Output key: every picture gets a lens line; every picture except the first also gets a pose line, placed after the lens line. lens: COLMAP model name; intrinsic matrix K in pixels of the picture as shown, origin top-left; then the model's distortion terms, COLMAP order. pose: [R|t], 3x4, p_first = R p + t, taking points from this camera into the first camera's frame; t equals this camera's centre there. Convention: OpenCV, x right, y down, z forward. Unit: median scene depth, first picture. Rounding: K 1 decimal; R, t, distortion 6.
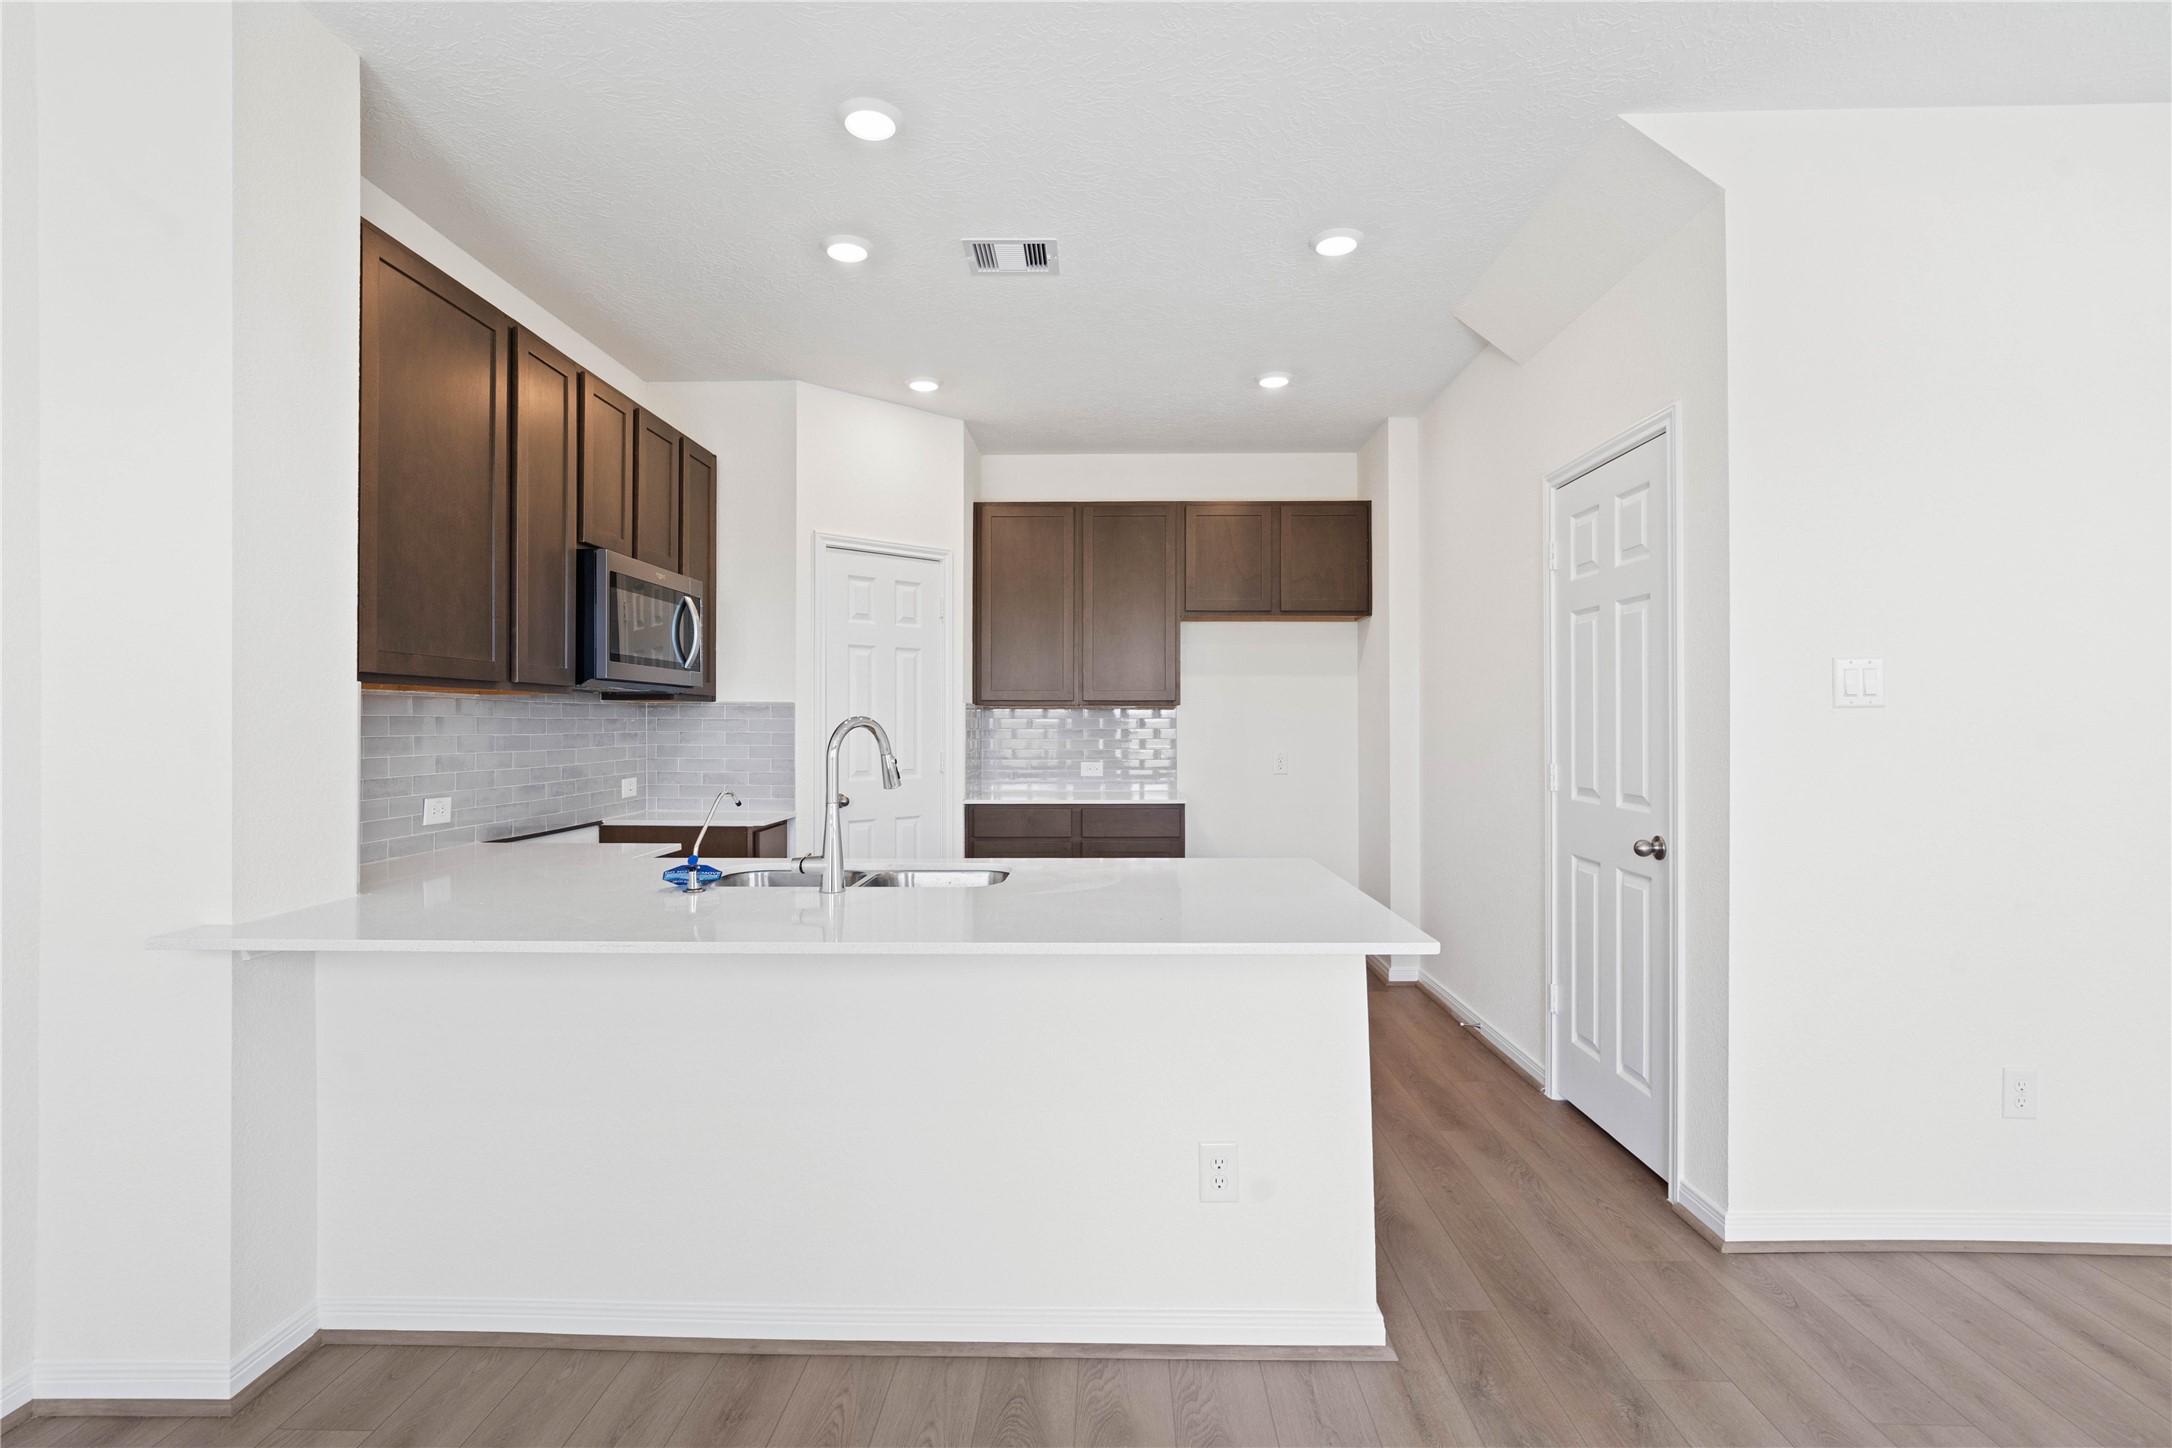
lens RADIAL K [[1023.7, 0, 1084.9], [0, 1023.7, 718.5], [0, 0, 1]] dist [-0.001820, -0.000335]
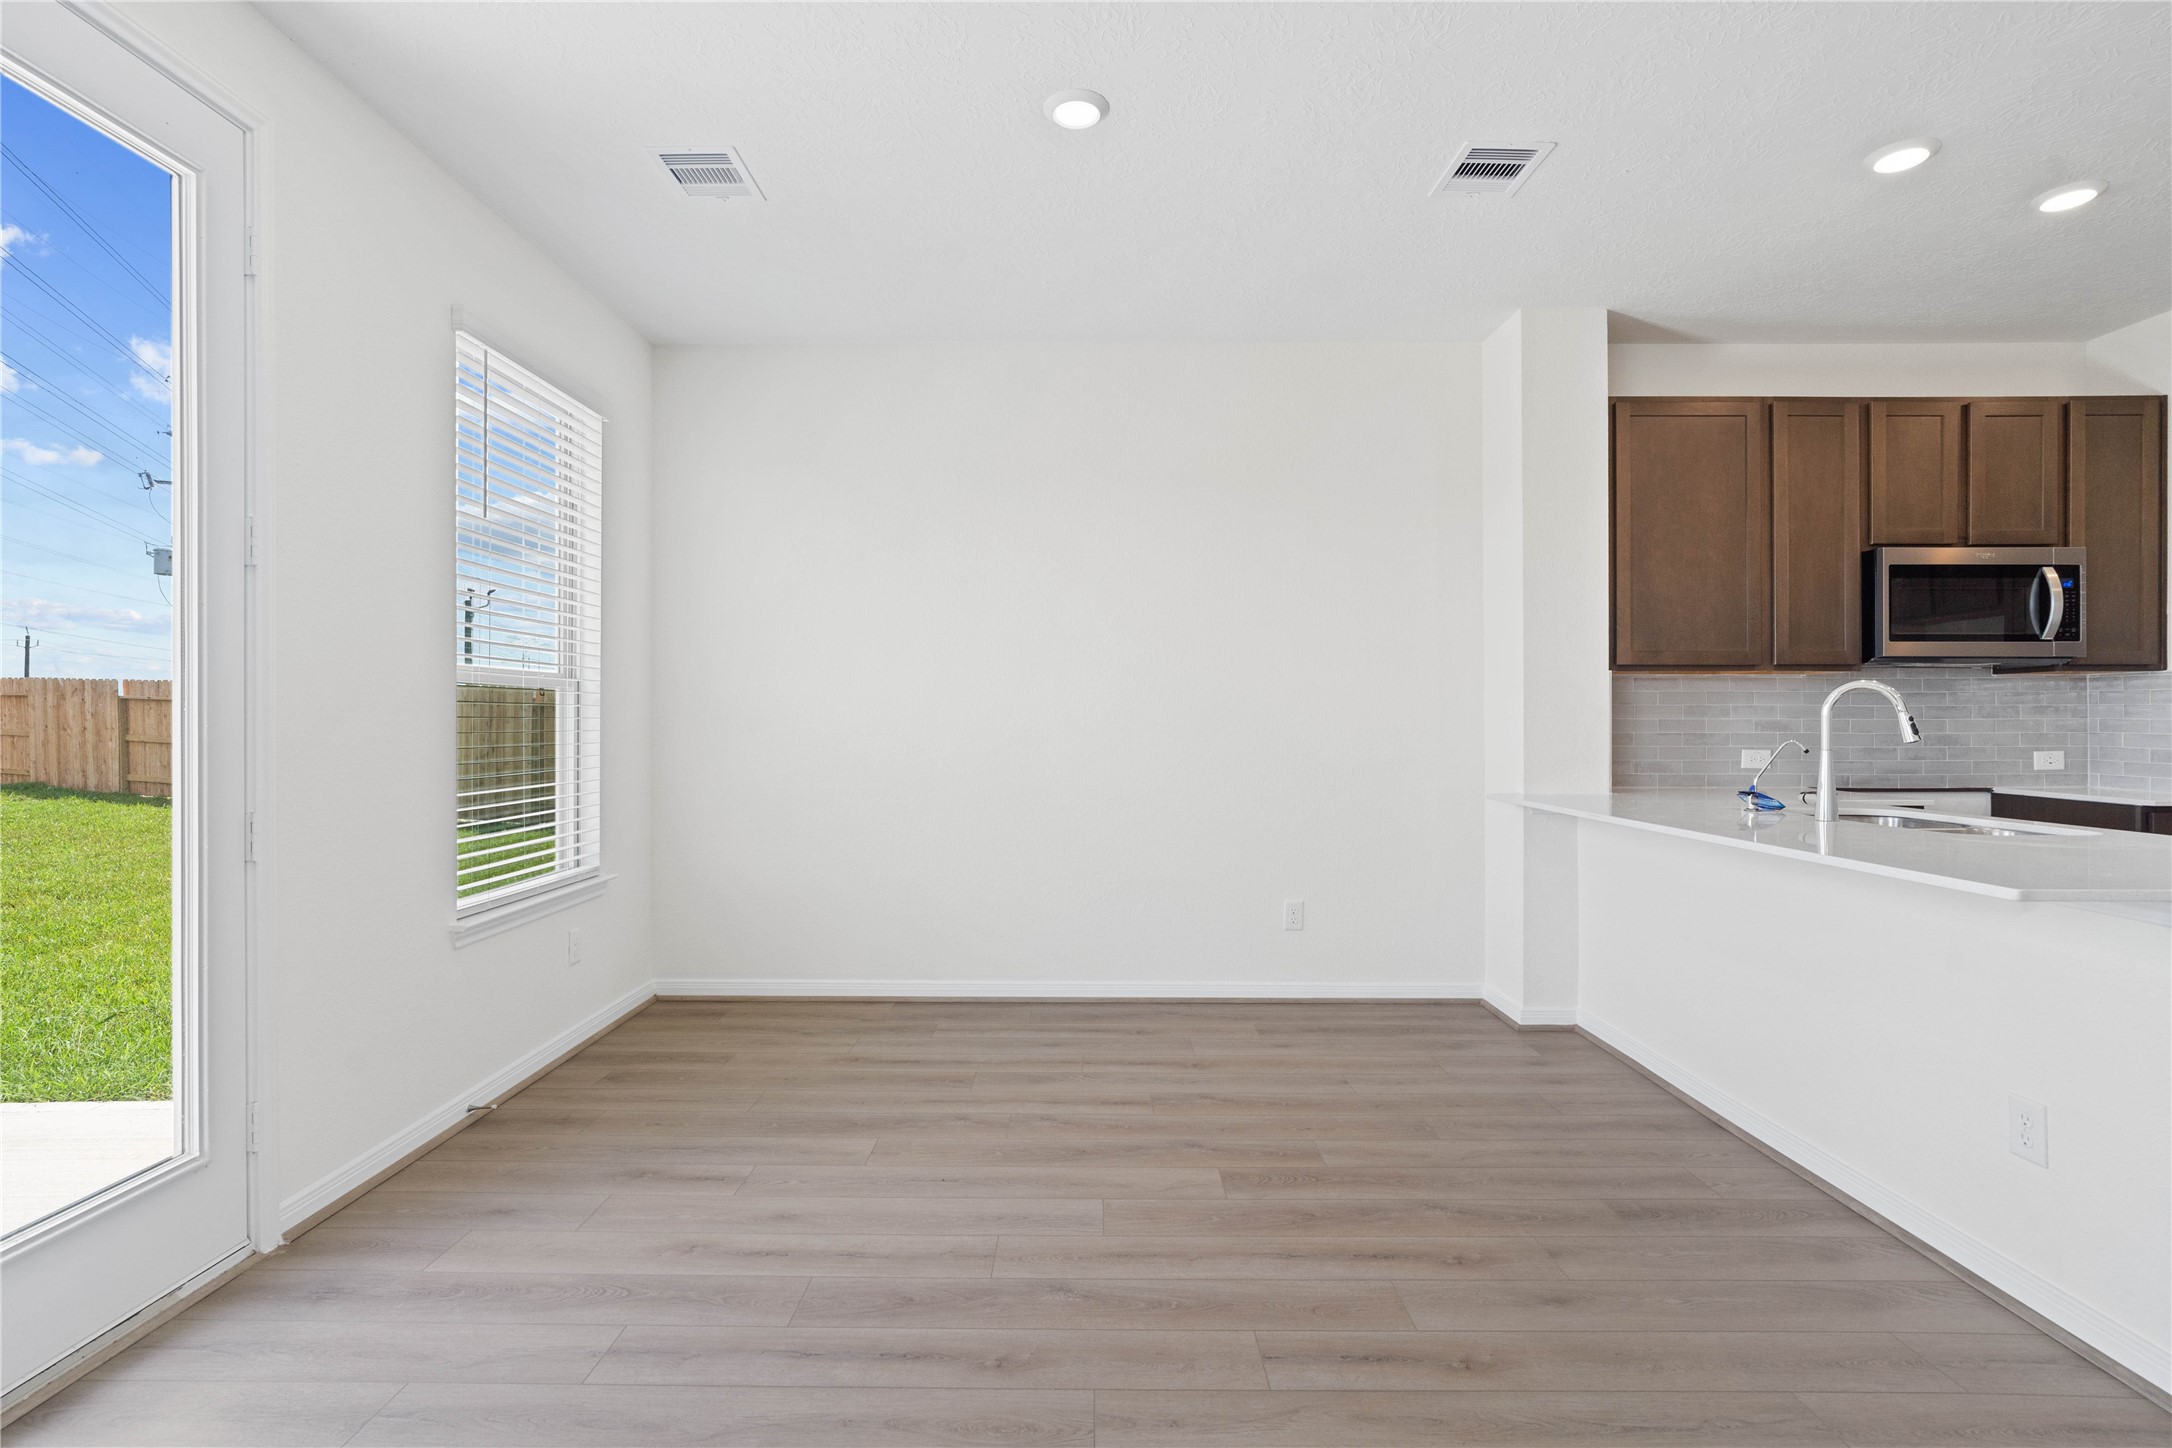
lens RADIAL K [[1023.7, 0, 1084.9], [0, 1023.7, 718.5], [0, 0, 1]] dist [-0.001820, -0.000335]
pose [[0.019324, -0.001385, -0.999812, 0.800129], [0.004967, 0.999987, -0.001290, 0.034530], [0.999801, -0.004941, 0.019330, 0.060654]]
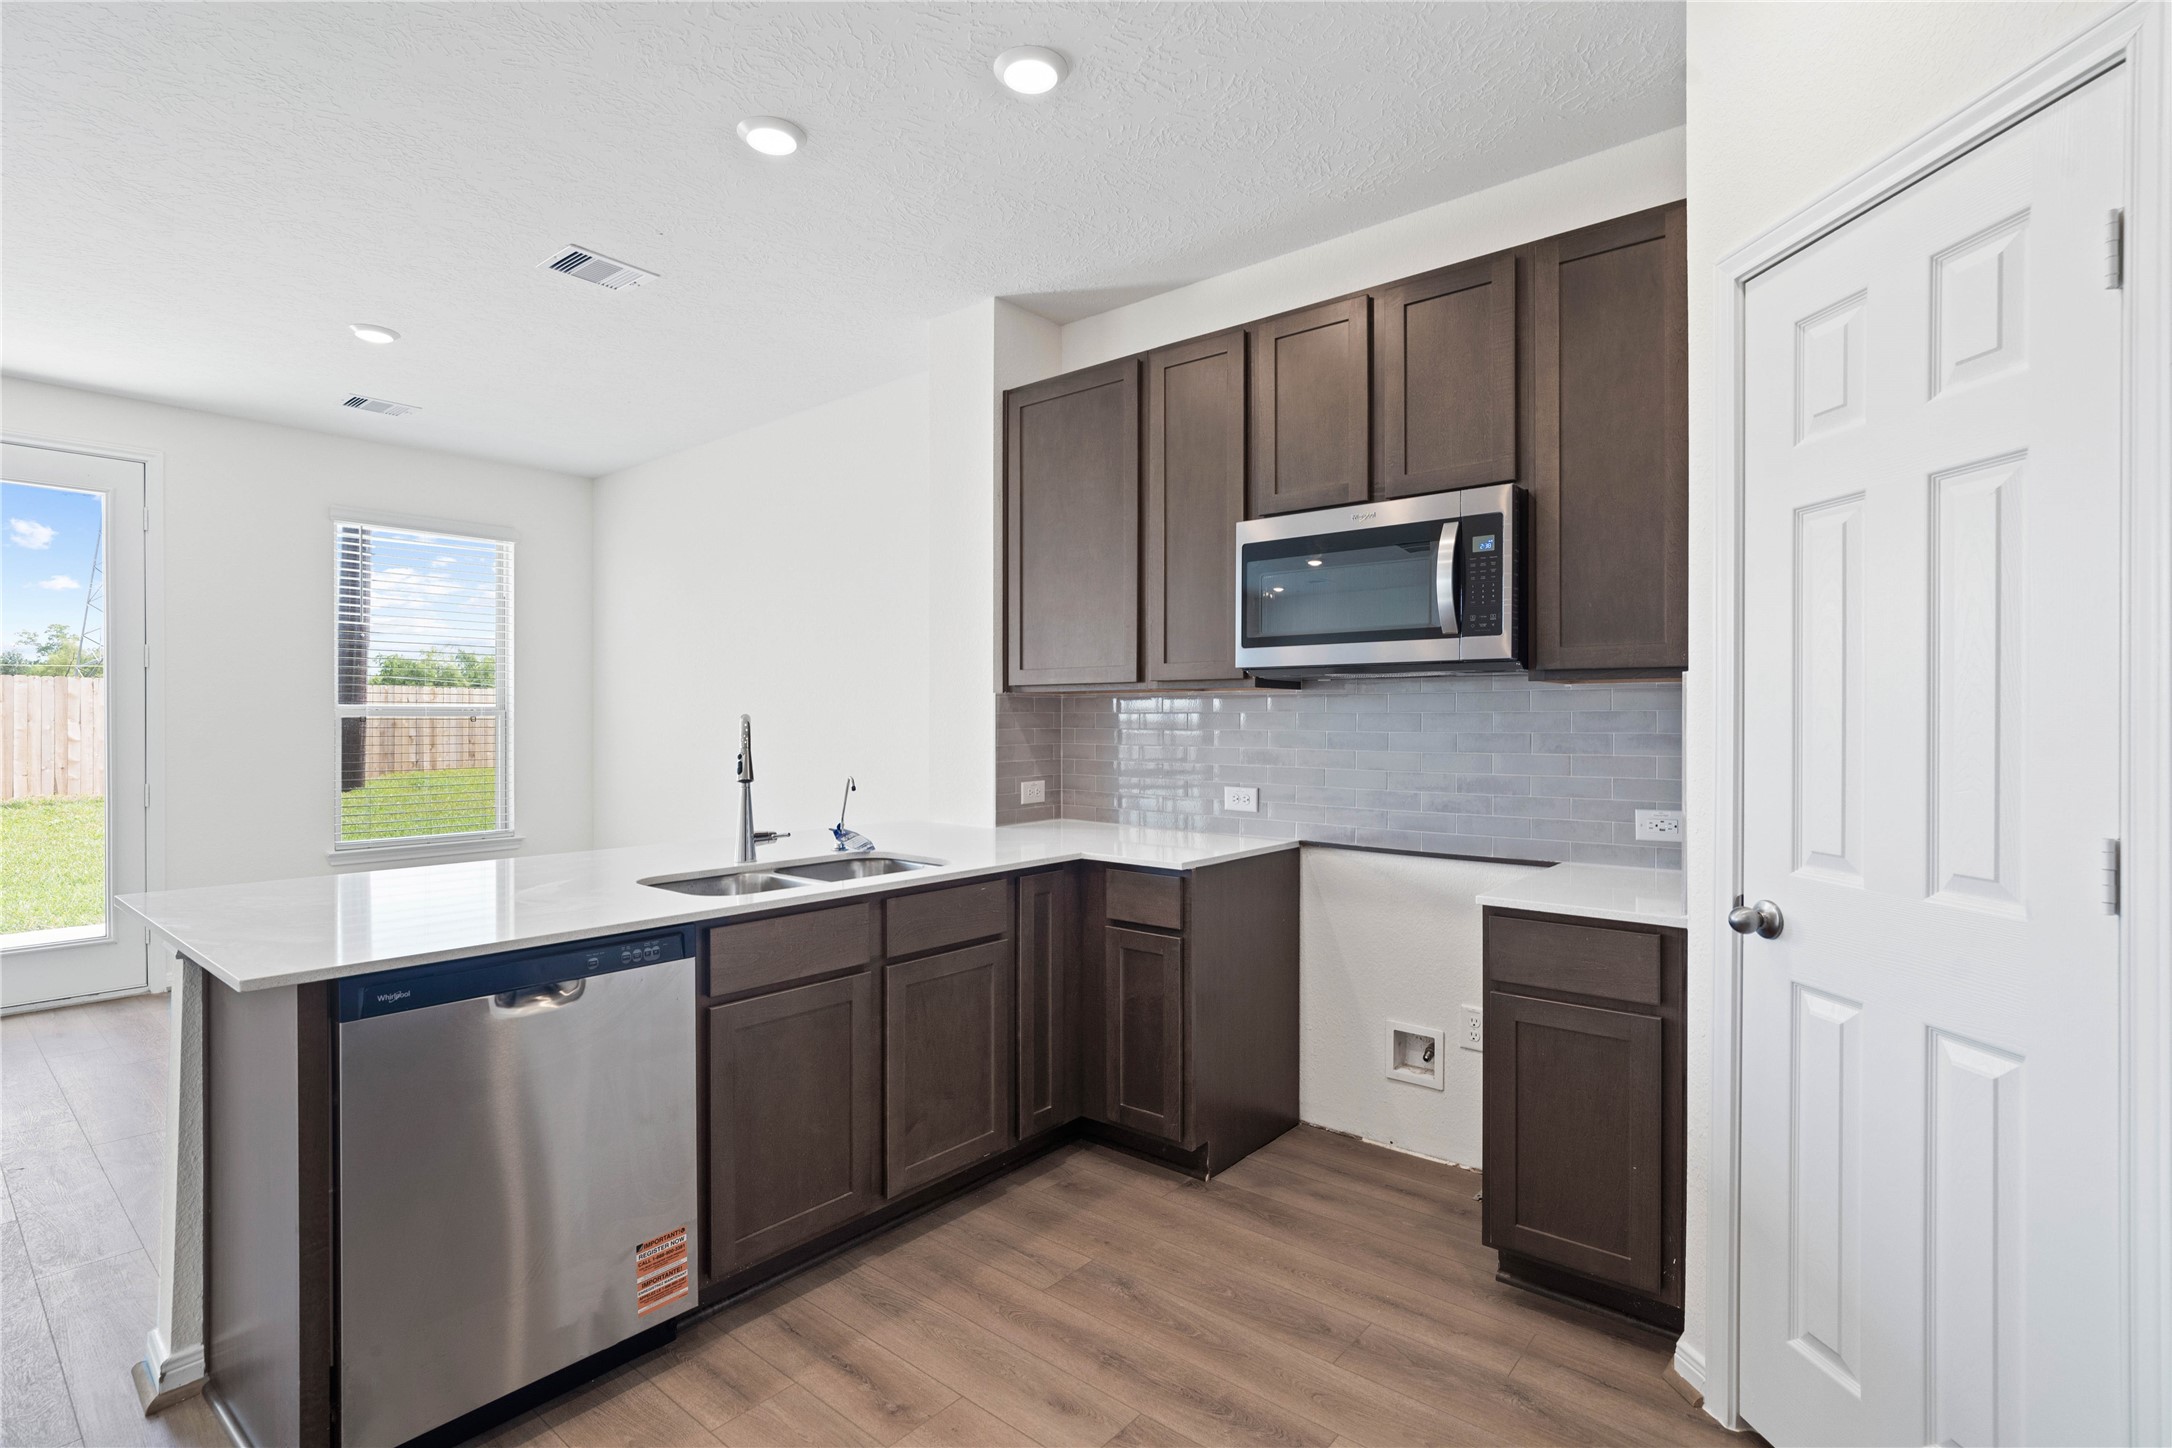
lens RADIAL K [[1023.7, 0, 1084.9], [0, 1023.7, 718.5], [0, 0, 1]] dist [-0.001820, -0.000335]
pose [[-0.626005, -0.021184, -0.779531, 0.350797], [-0.008978, 0.999760, -0.019959, 0.029478], [0.779767, -0.005496, -0.626046, 1.676465]]
